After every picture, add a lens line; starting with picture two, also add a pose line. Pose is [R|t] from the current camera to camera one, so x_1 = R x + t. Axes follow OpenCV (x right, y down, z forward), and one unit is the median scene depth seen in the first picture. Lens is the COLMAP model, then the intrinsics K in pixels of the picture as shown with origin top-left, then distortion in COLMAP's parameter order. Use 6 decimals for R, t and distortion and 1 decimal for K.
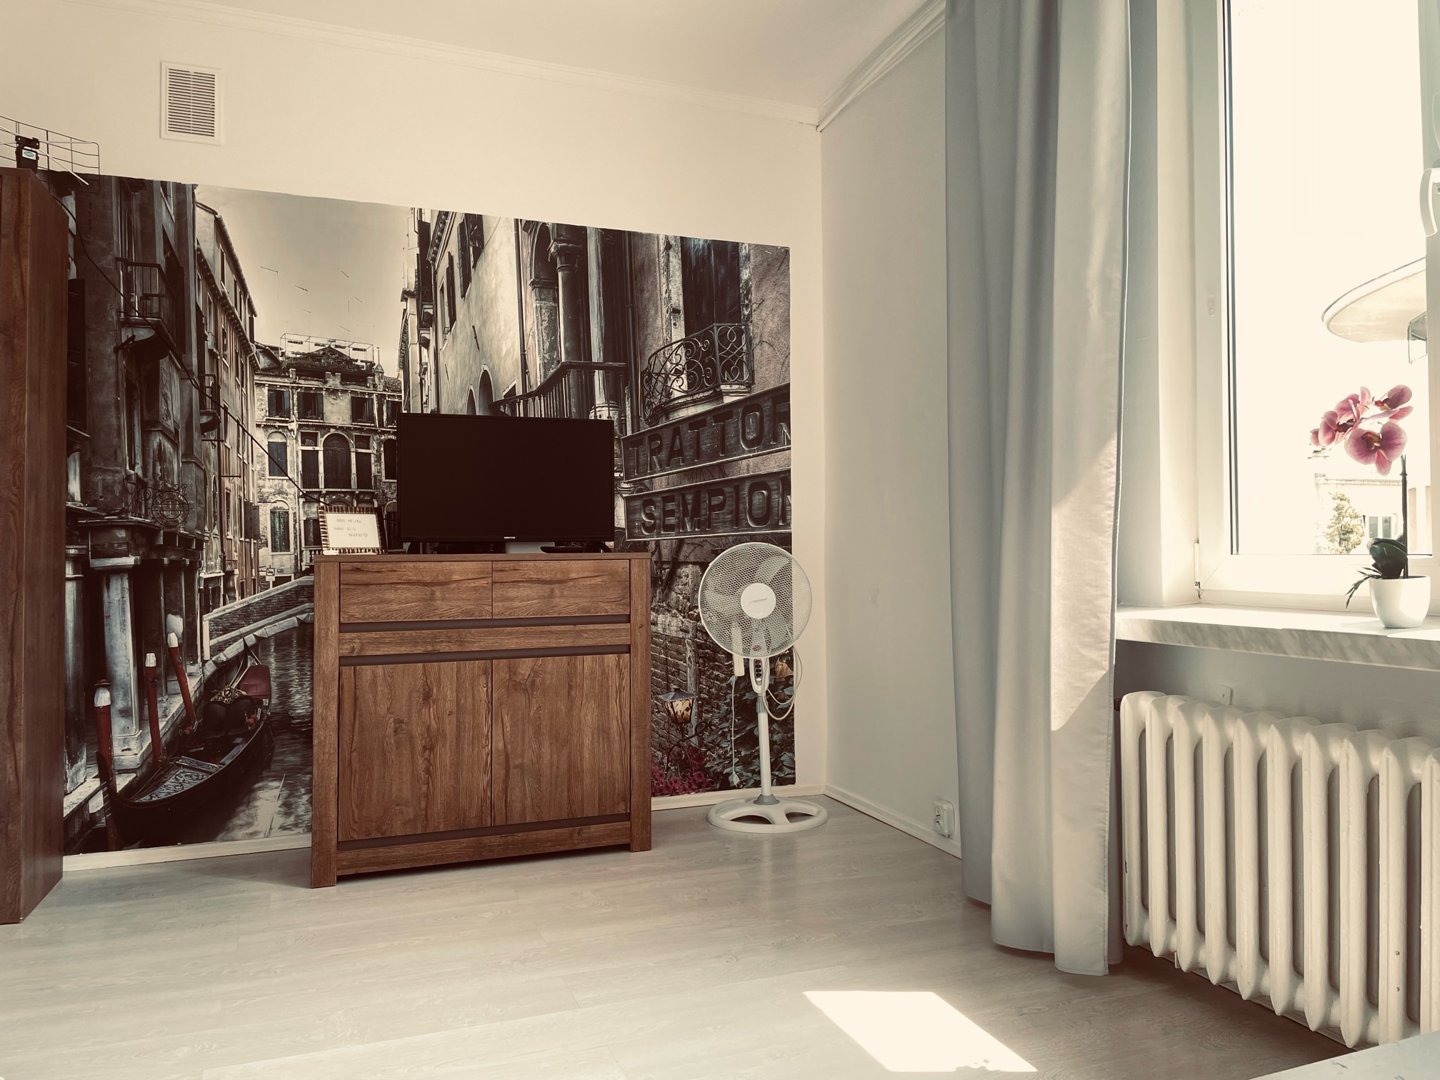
lens RADIAL K [[1077.4, 0, 733.0], [0, 1077.4, 534.0], [0, 0, 1]] dist [0.045924, -0.071820]
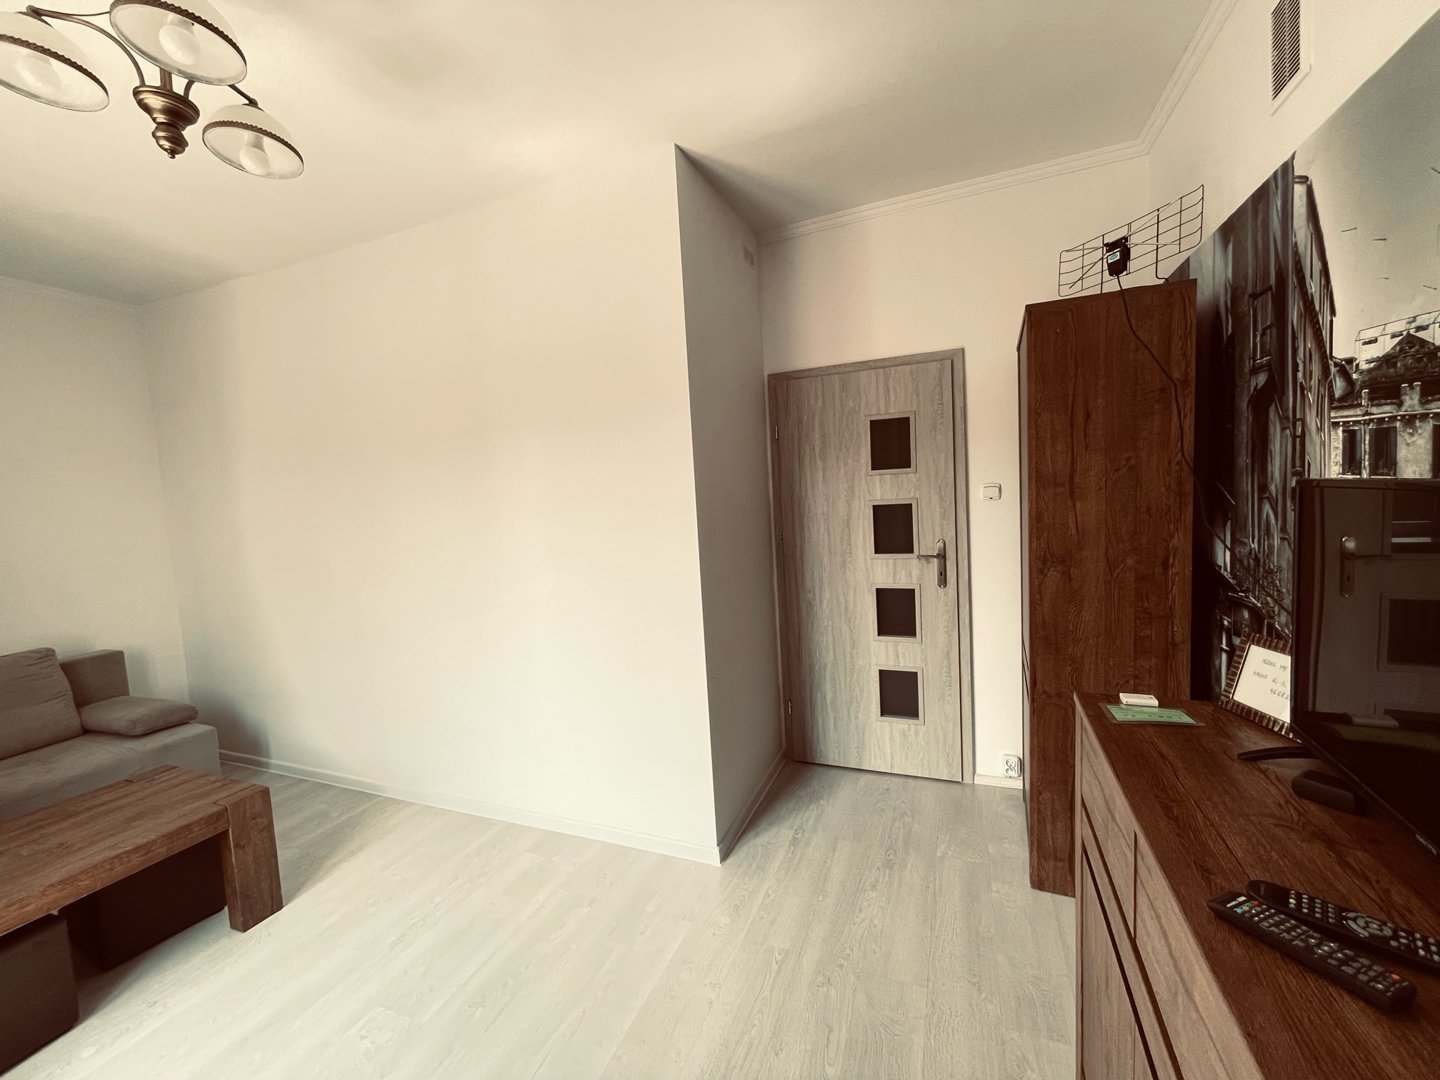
lens RADIAL K [[580.2, 0, 718.0], [0, 580.2, 537.1], [0, 0, 1]] dist [-0.006547, -0.000052]
pose [[-0.688226, 0.096704, -0.719023, 0.064427], [0.064878, 0.995309, 0.071763, -0.121465], [0.722590, 0.002741, -0.691271, 0.987433]]
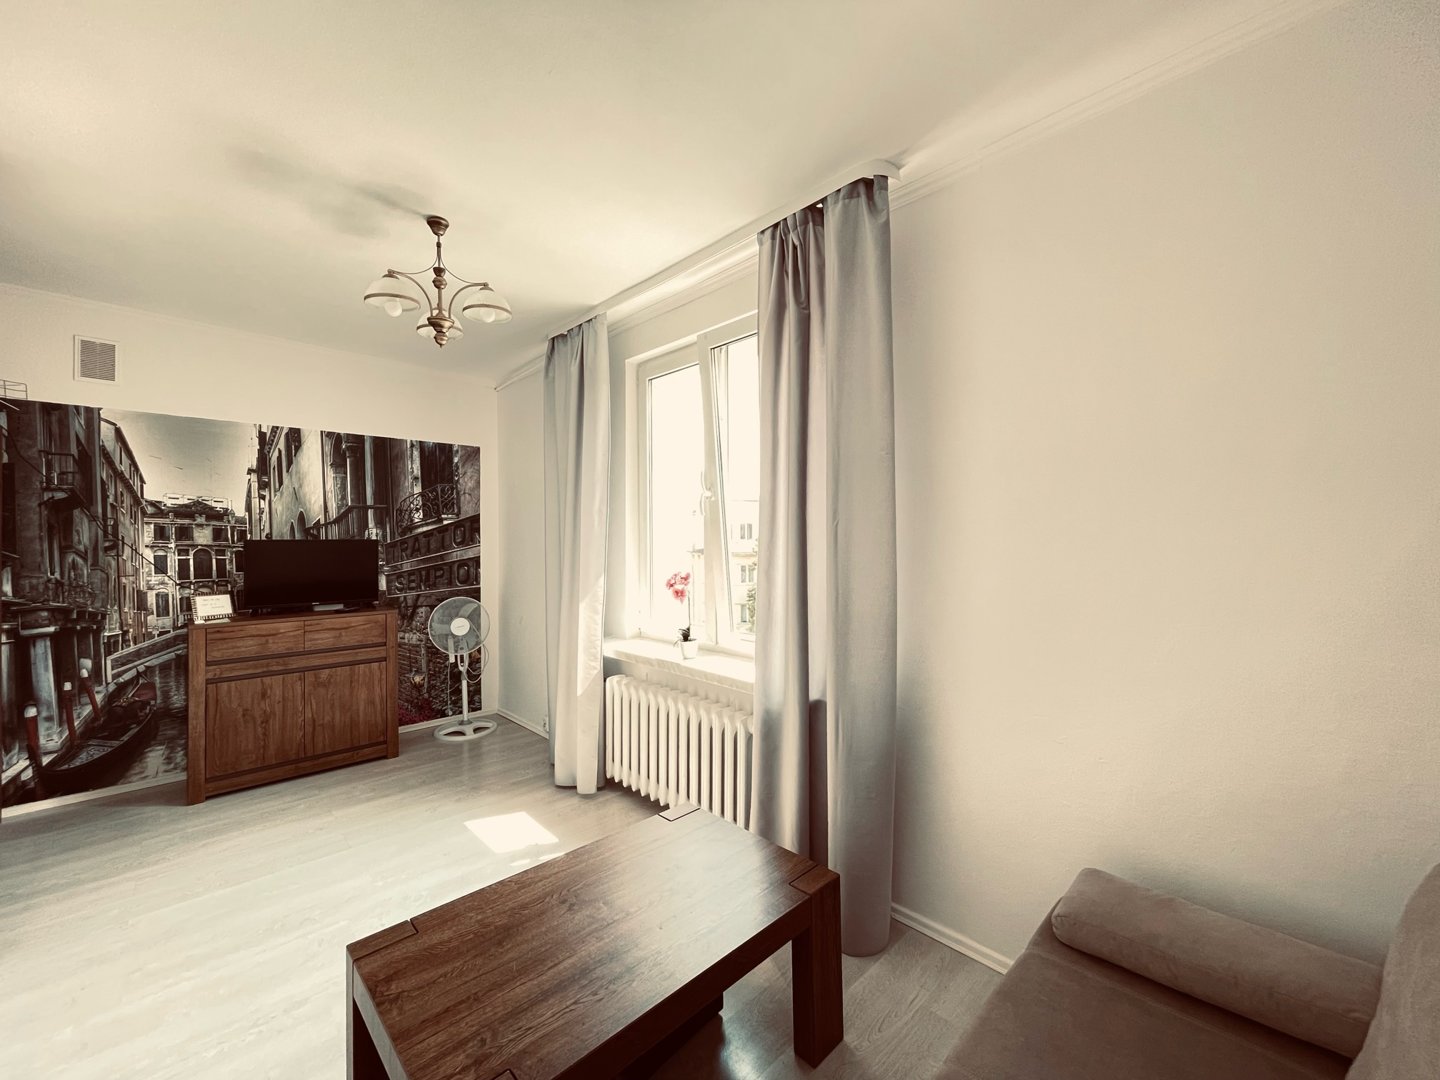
lens RADIAL K [[580.2, 0, 721.4], [0, 580.2, 536.4], [0, 0, 1]] dist [-0.006547, -0.000052]
pose [[0.922639, 0.002953, 0.385653, 0.062244], [-0.006885, 0.999937, 0.008816, -0.132388], [-0.385603, -0.010789, 0.922602, -0.225090]]
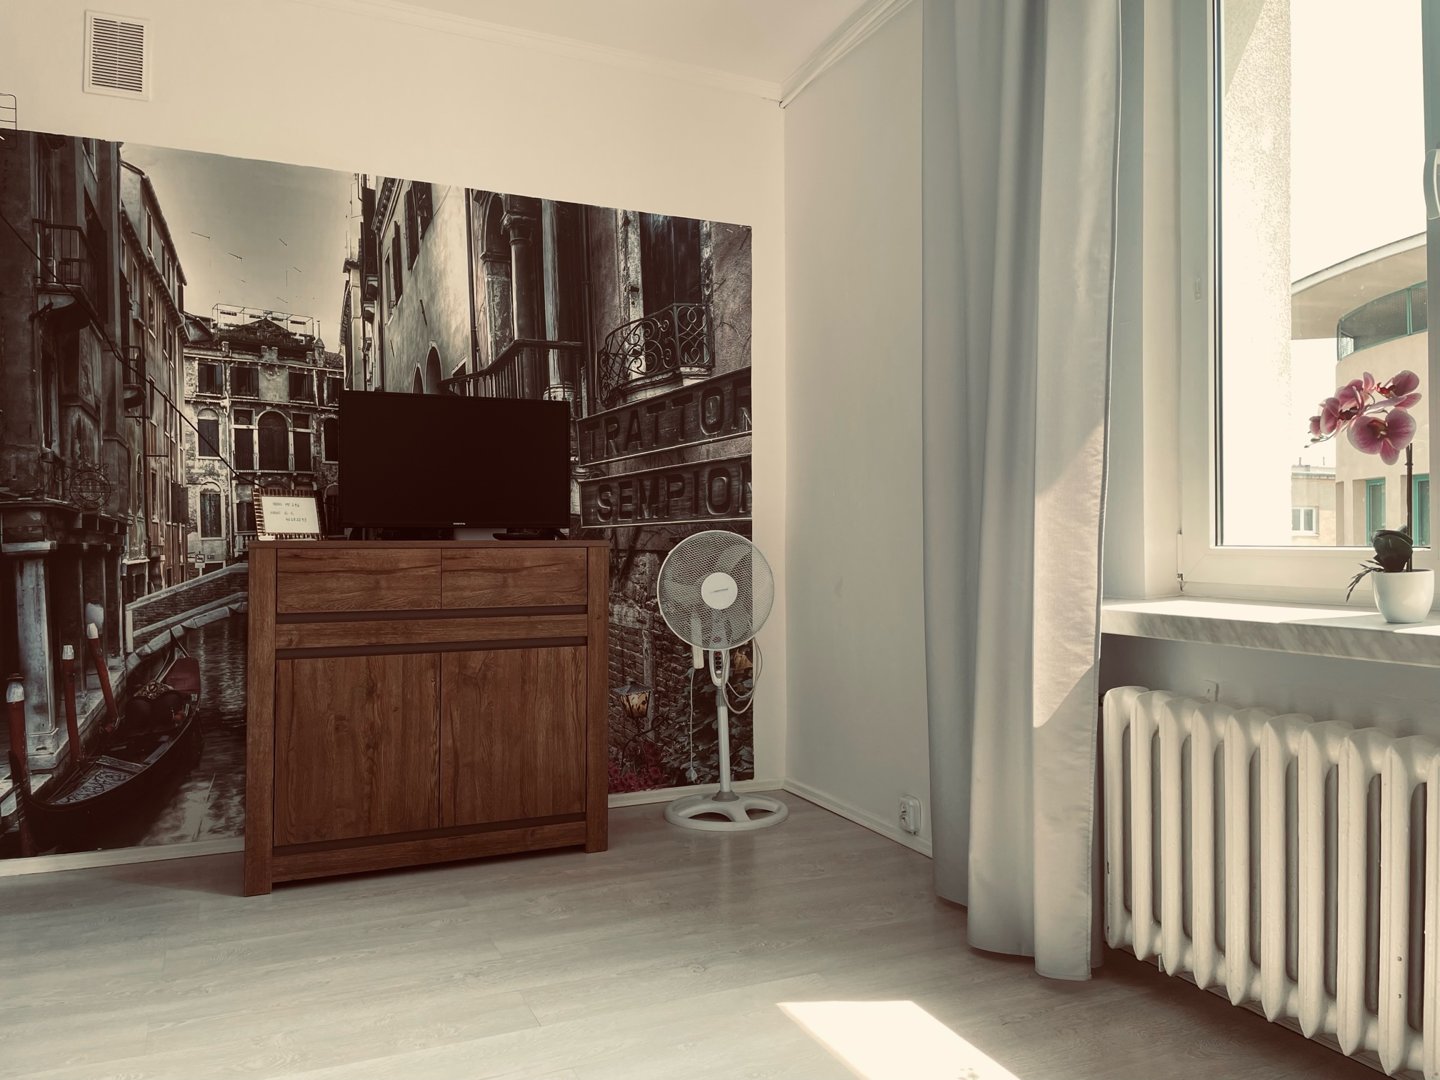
lens RADIAL K [[1077.4, 0, 738.0], [0, 1077.4, 527.4], [0, 0, 1]] dist [0.045924, -0.071820]
pose [[0.998191, 0.006790, 0.059737, -0.019384], [-0.007082, 0.999964, 0.004680, 0.000578], [-0.059703, -0.005095, 0.998203, 0.037436]]
